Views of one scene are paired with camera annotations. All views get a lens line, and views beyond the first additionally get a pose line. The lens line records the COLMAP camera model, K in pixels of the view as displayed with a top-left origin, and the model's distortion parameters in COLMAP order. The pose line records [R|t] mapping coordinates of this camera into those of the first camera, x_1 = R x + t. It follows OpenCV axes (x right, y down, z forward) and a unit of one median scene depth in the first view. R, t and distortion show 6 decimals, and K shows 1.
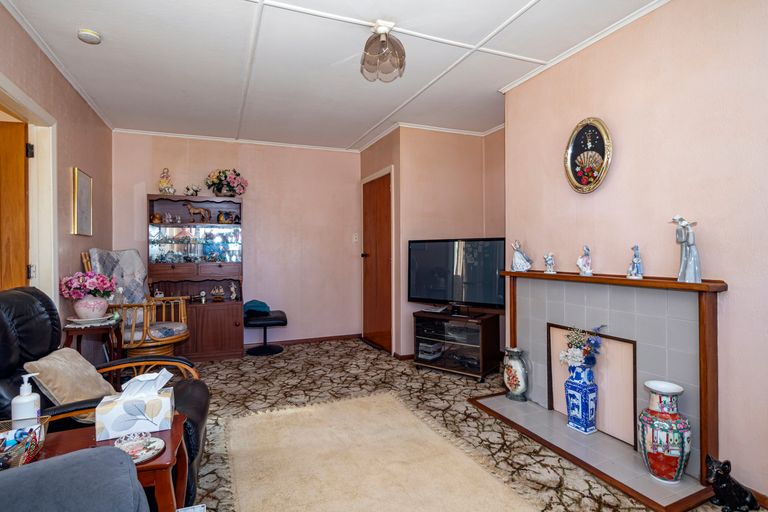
lens RADIAL K [[402.3, 0, 384.0], [0, 402.3, 256.0], [0, 0, 1]] dist [-0.002208, -0.000502]
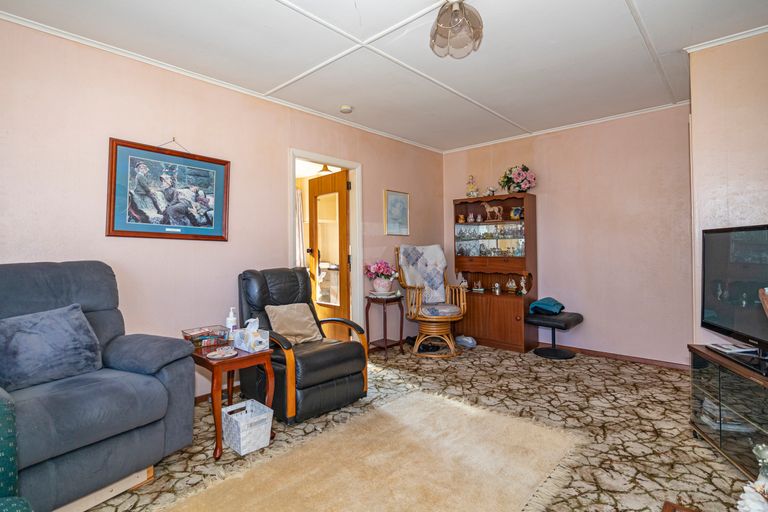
lens RADIAL K [[395.3, 0, 369.4], [0, 395.3, 250.2], [0, 0, 1]] dist [-0.001556, -0.000311]
pose [[0.395122, 0.010310, -0.918571, 0.470885], [-0.007308, 0.999941, 0.008080, -0.008333], [0.918600, 0.003521, 0.395174, 0.316745]]
